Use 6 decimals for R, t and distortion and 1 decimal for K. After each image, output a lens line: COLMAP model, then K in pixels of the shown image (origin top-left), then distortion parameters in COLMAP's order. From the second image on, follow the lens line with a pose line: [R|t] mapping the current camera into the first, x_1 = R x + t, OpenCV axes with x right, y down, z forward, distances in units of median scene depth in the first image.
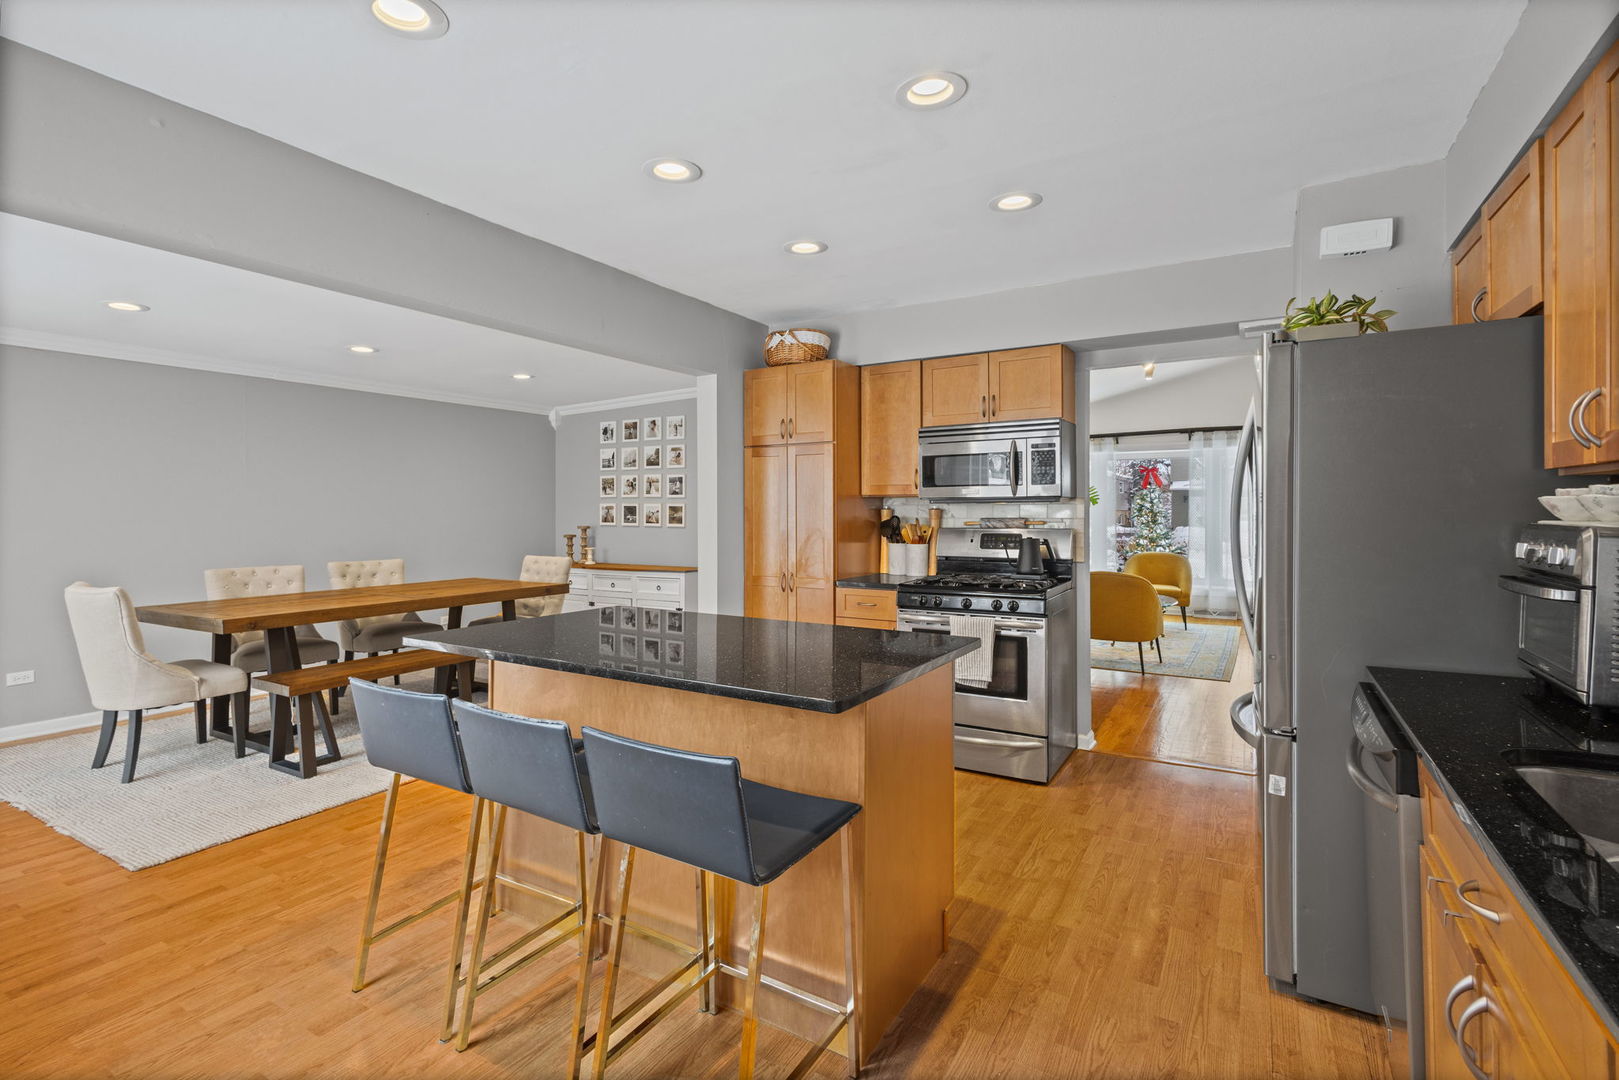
lens RADIAL K [[749.5, 0, 812.0], [0, 749.5, 520.1], [0, 0, 1]] dist [0.004426, -0.000325]
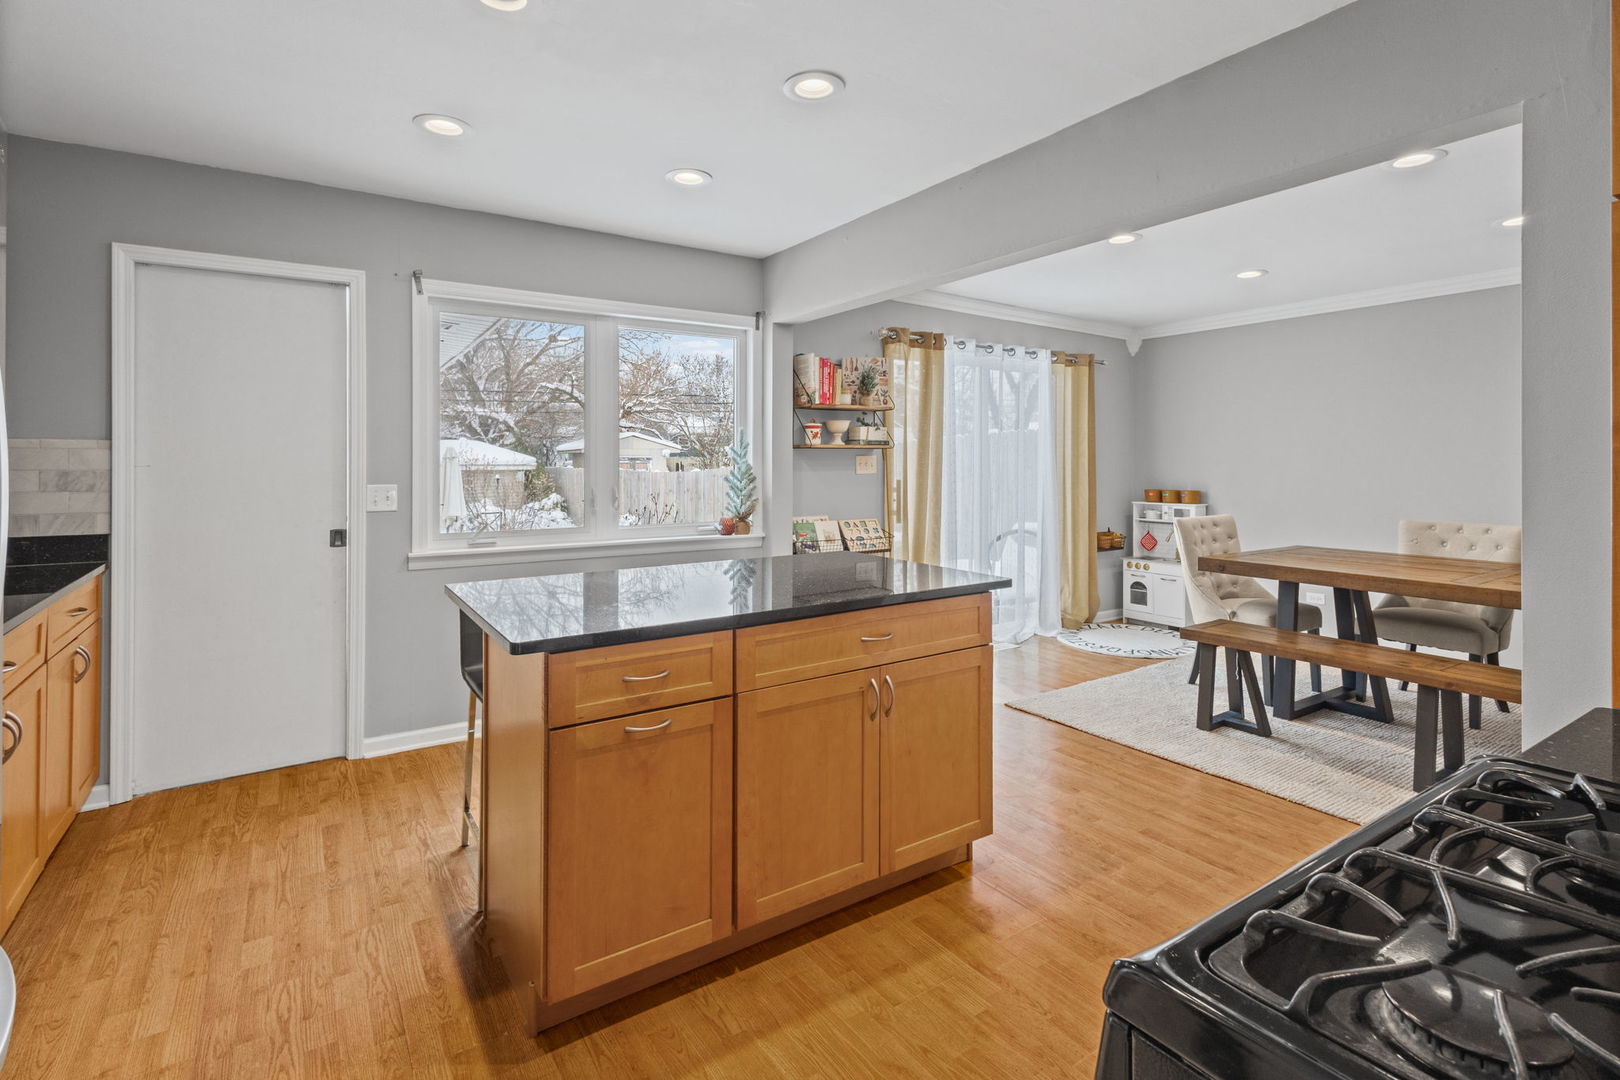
lens RADIAL K [[774.1, 0, 801.7], [0, 774.1, 454.1], [0, 0, 1]] dist [0.003396, -0.000132]
pose [[-0.438133, -0.001486, -0.898909, 0.248900], [-0.006660, 0.999977, 0.001594, -0.007237], [0.898885, 0.006685, -0.438133, 0.514751]]
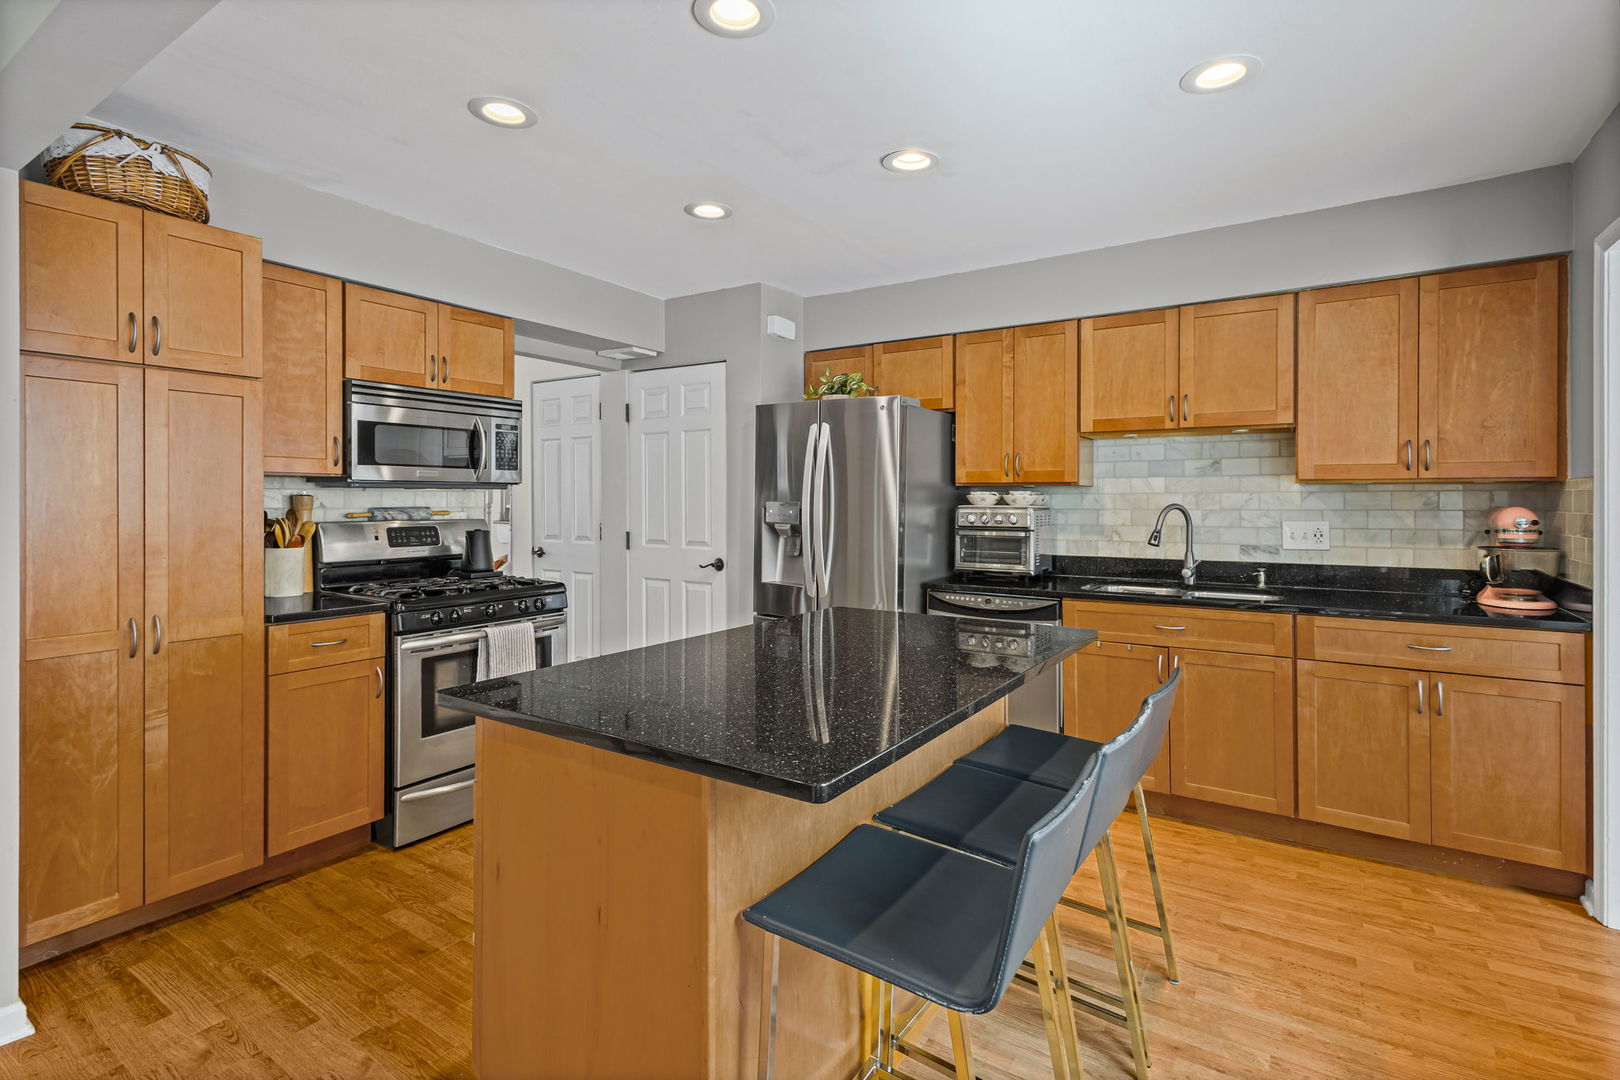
lens RADIAL K [[764.4, 0, 808.9], [0, 764.4, 502.6], [0, 0, 1]] dist [0.007088, -0.000504]
pose [[0.049264, 0.004527, 0.998776, -0.333127], [0.006827, 0.999965, -0.004869, -0.000761], [-0.998762, 0.007058, 0.049231, 0.327150]]
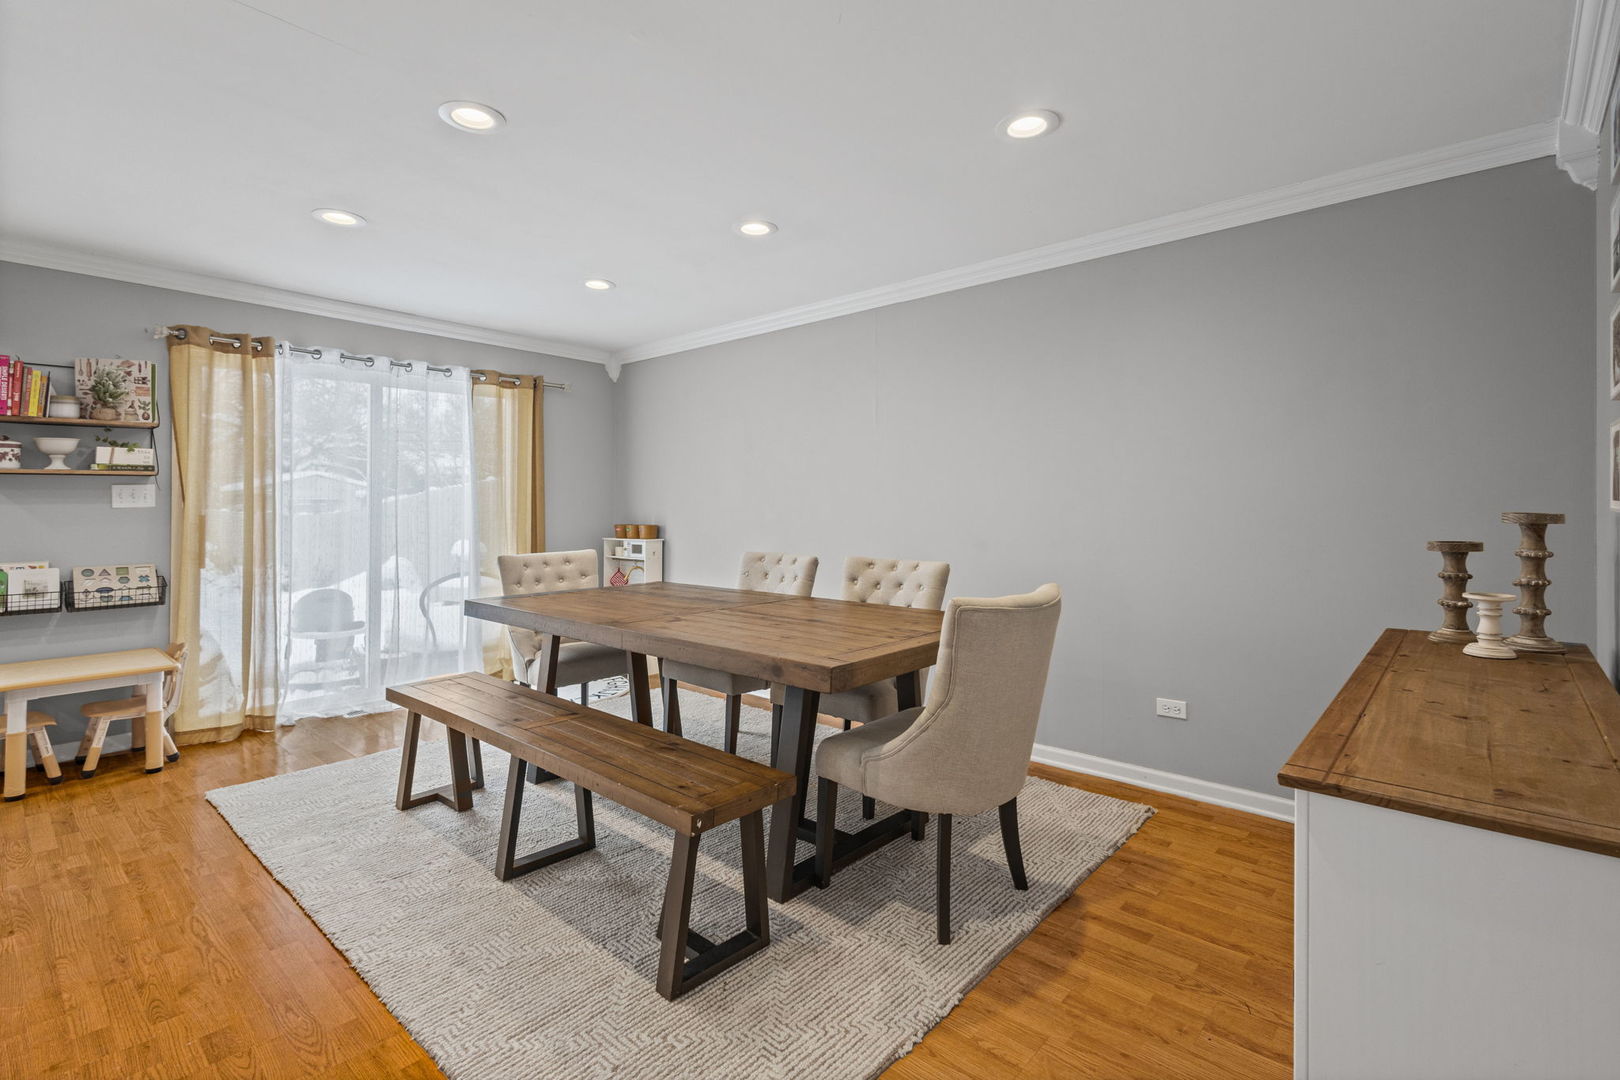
lens RADIAL K [[755.1, 0, 804.5], [0, 755.1, 493.4], [0, 0, 1]] dist [-0.002590, 0.000276]
pose [[-0.196791, -0.005682, -0.980429, 0.024176], [-0.003907, 0.999980, -0.005011, 0.002298], [0.980438, 0.002844, -0.196810, 0.844578]]
